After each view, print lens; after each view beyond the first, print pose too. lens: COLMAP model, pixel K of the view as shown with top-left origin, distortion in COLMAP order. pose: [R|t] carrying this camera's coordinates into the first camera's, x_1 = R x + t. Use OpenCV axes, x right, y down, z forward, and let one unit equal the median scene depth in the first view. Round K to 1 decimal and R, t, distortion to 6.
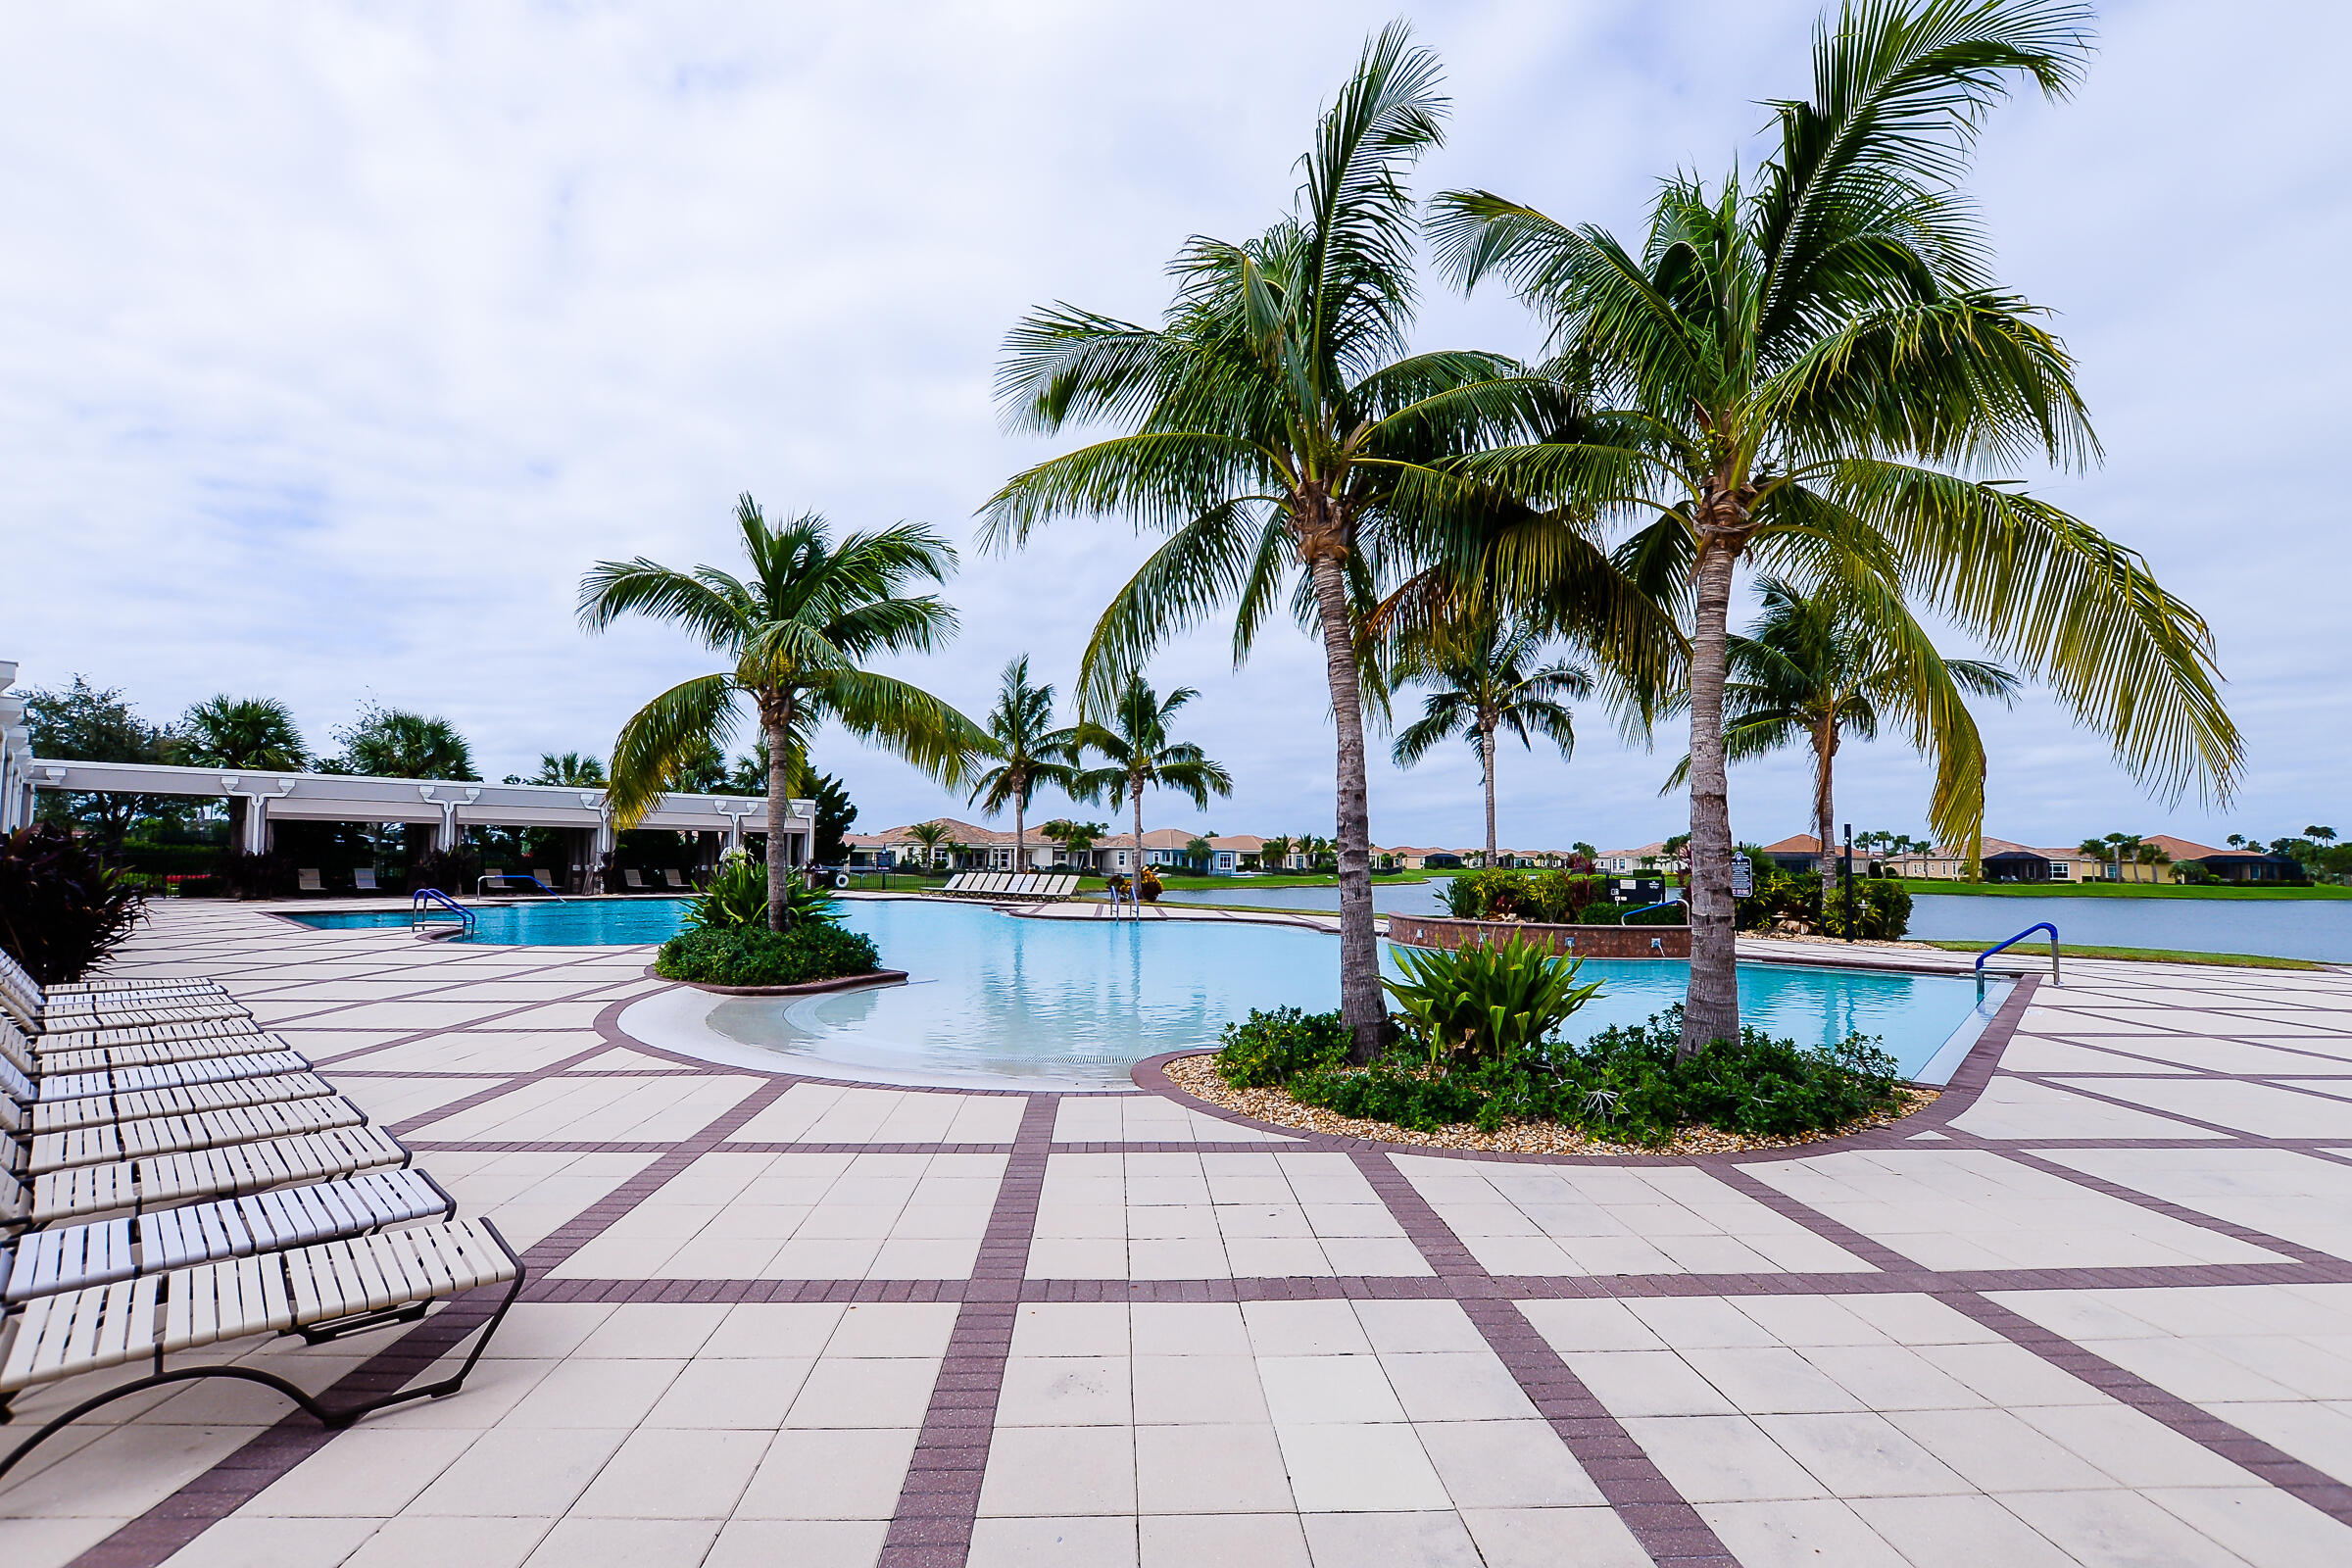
lens RADIAL K [[1202.7, 0, 1175.8], [0, 1202.7, 755.5], [0, 0, 1]] dist [-0.004592, 0.000031]
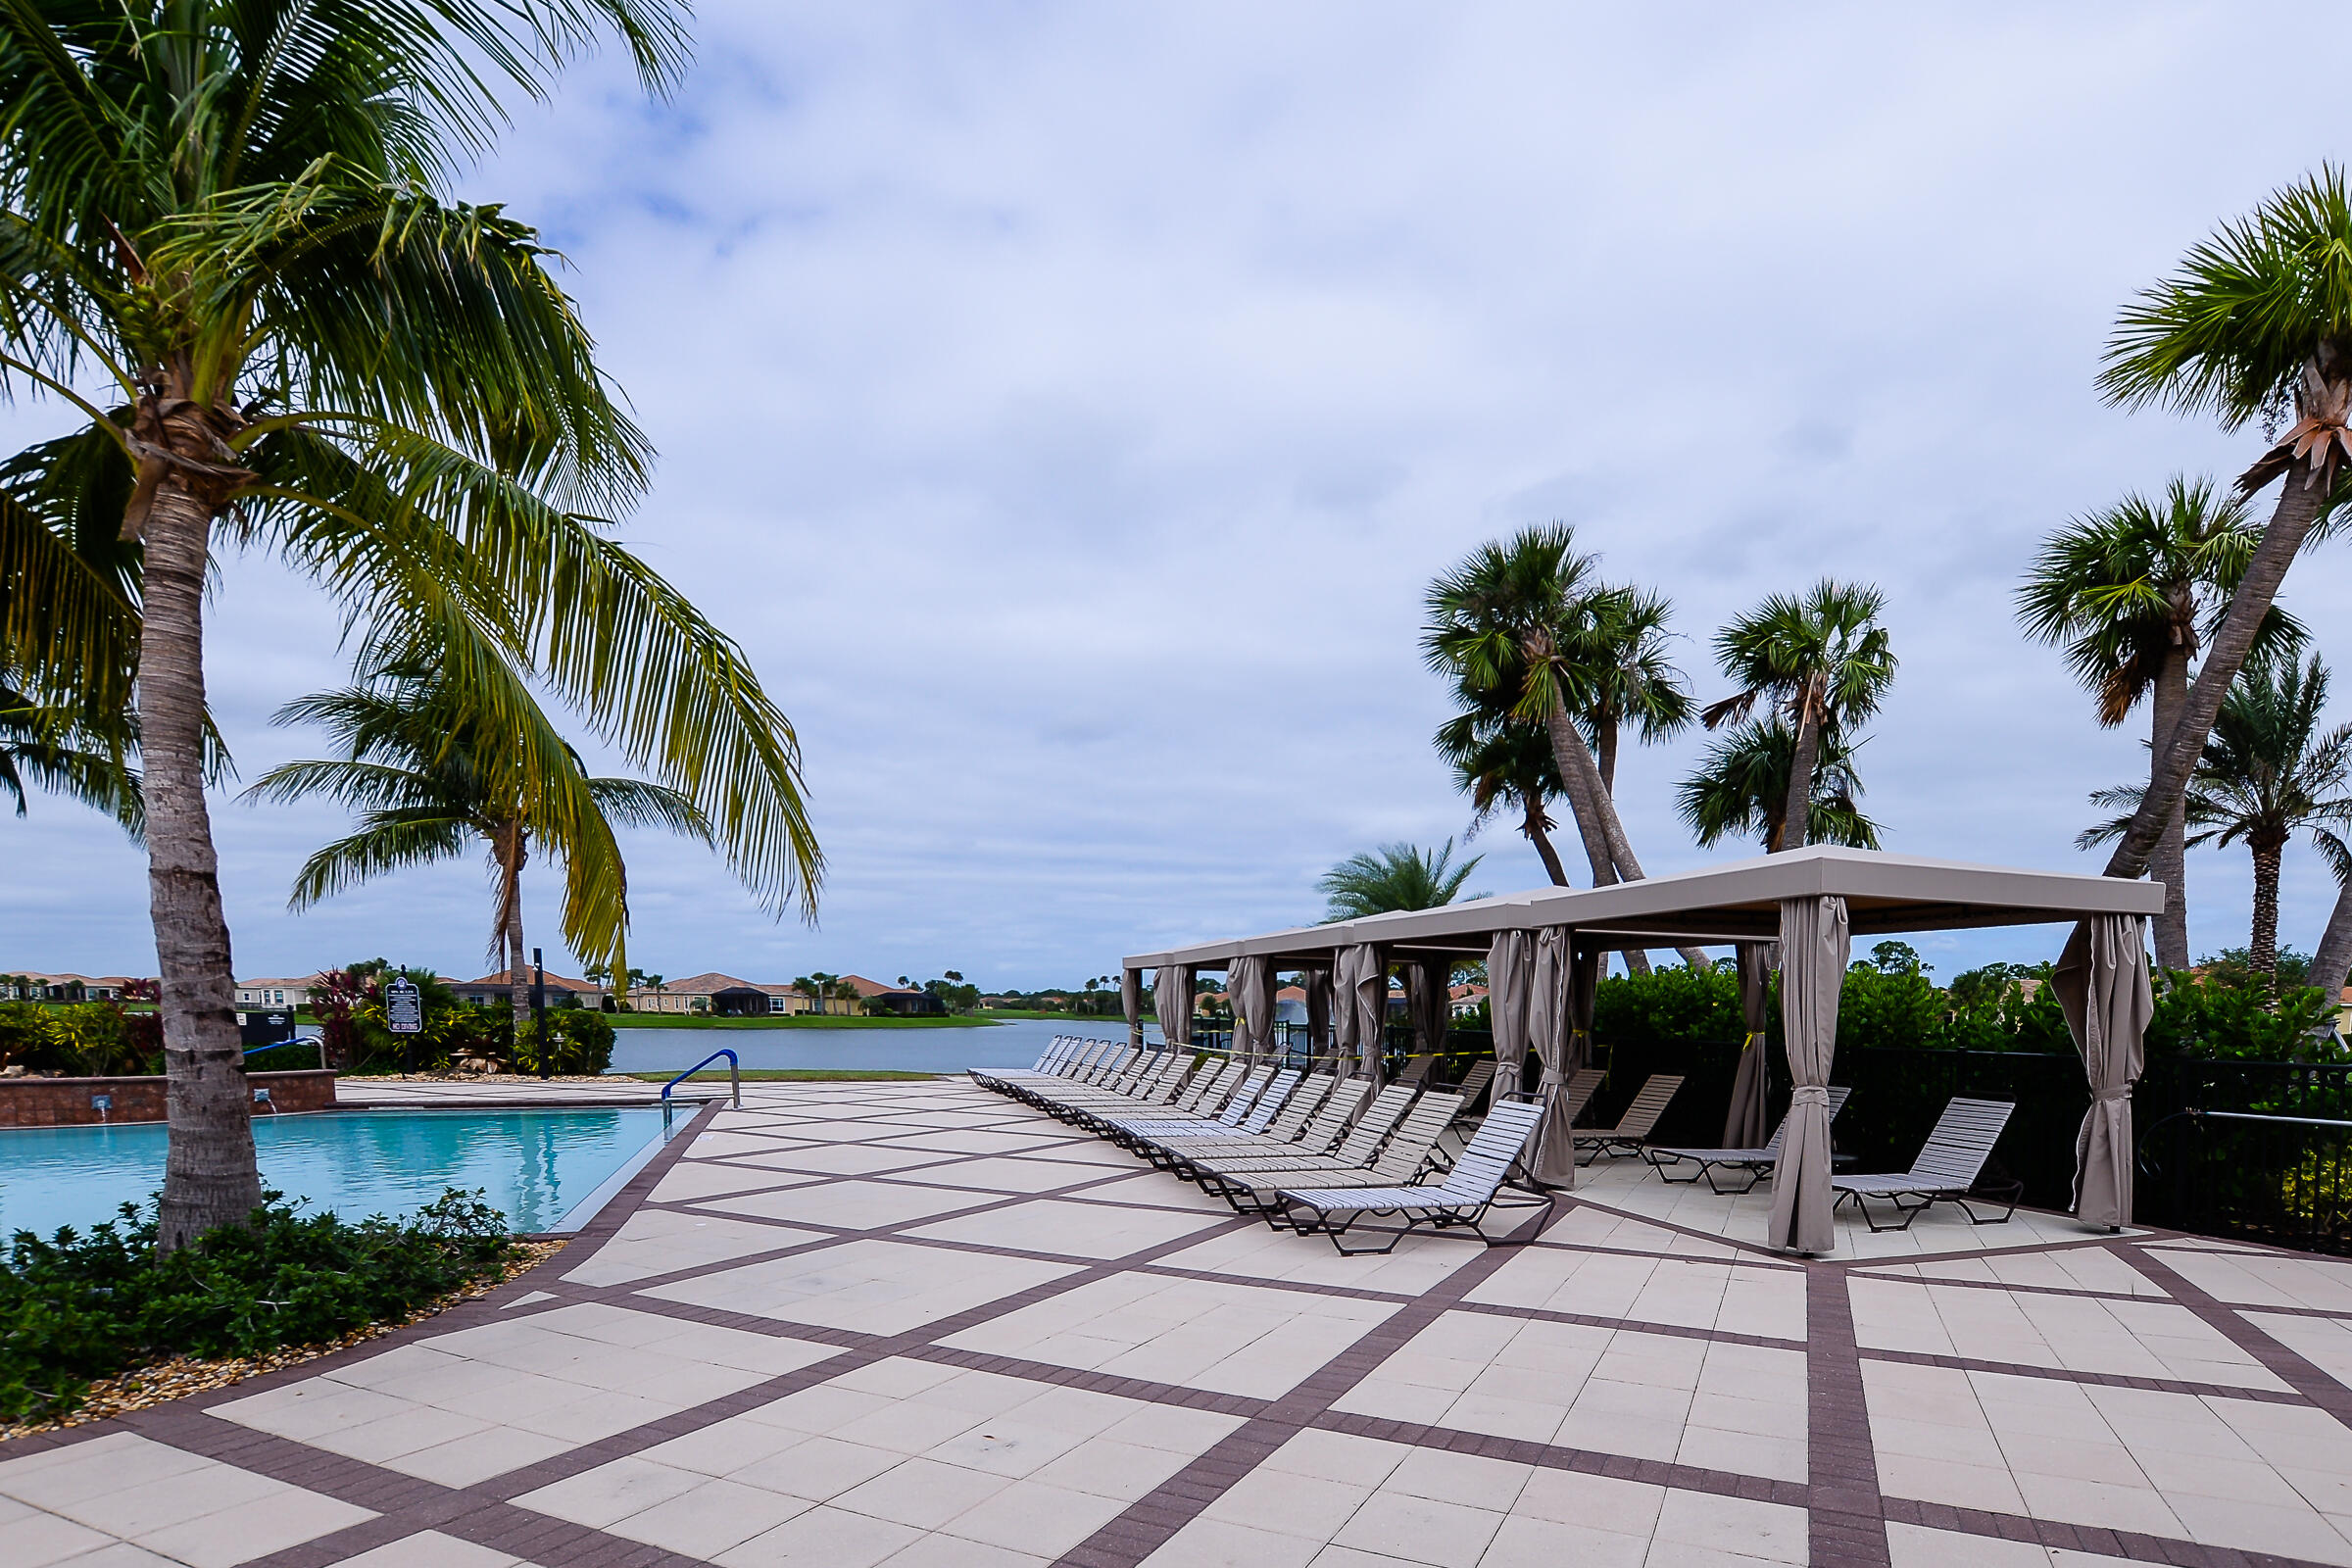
lens RADIAL K [[1014.3, 0, 1176.0], [0, 1014.3, 784.0], [0, 0, 1]] dist [-0.000042, -0.000114]
pose [[0.596883, 0.167207, 0.784712, 0.233174], [-0.060814, 0.984658, -0.163554, 0.032459], [-0.800020, 0.049901, 0.597895, 0.135815]]
